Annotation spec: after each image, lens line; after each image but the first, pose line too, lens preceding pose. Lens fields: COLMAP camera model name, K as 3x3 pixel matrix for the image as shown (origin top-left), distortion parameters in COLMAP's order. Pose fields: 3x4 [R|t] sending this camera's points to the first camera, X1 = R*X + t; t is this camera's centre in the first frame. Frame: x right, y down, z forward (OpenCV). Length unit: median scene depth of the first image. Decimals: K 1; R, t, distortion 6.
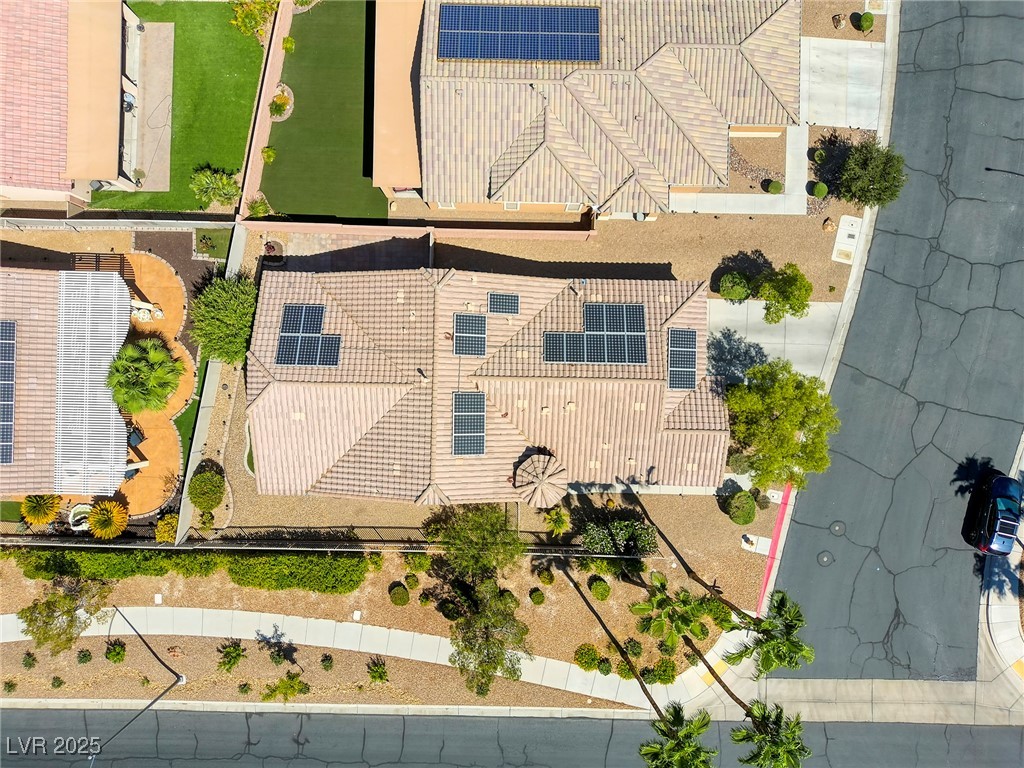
lens RADIAL K [[767.5, 0, 512.0], [0, 767.5, 384.0], [0, 0, 1]] dist [0.097380, -0.157839]
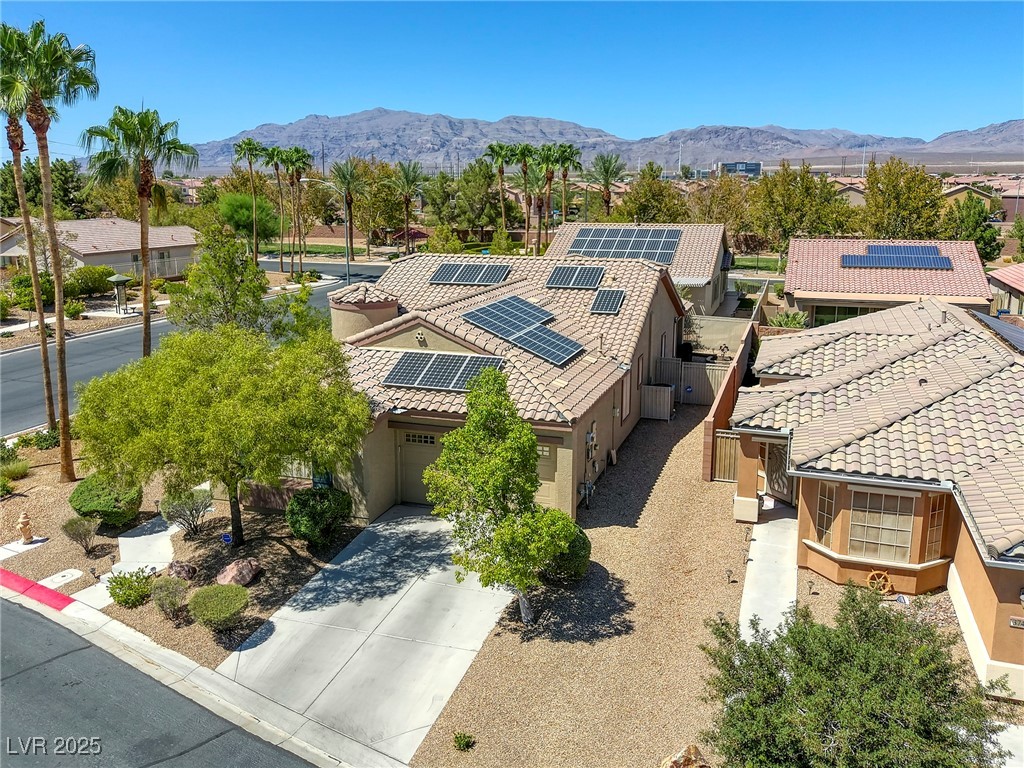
lens RADIAL K [[843.2, 0, 512.1], [0, 843.2, 355.8], [0, 0, 1]] dist [0.113269, -0.193131]
pose [[-0.304166, 0.185433, -0.934397, 0.699827], [-0.952547, -0.047129, 0.300721, -0.236249], [0.011726, 0.981526, 0.190969, 0.808417]]
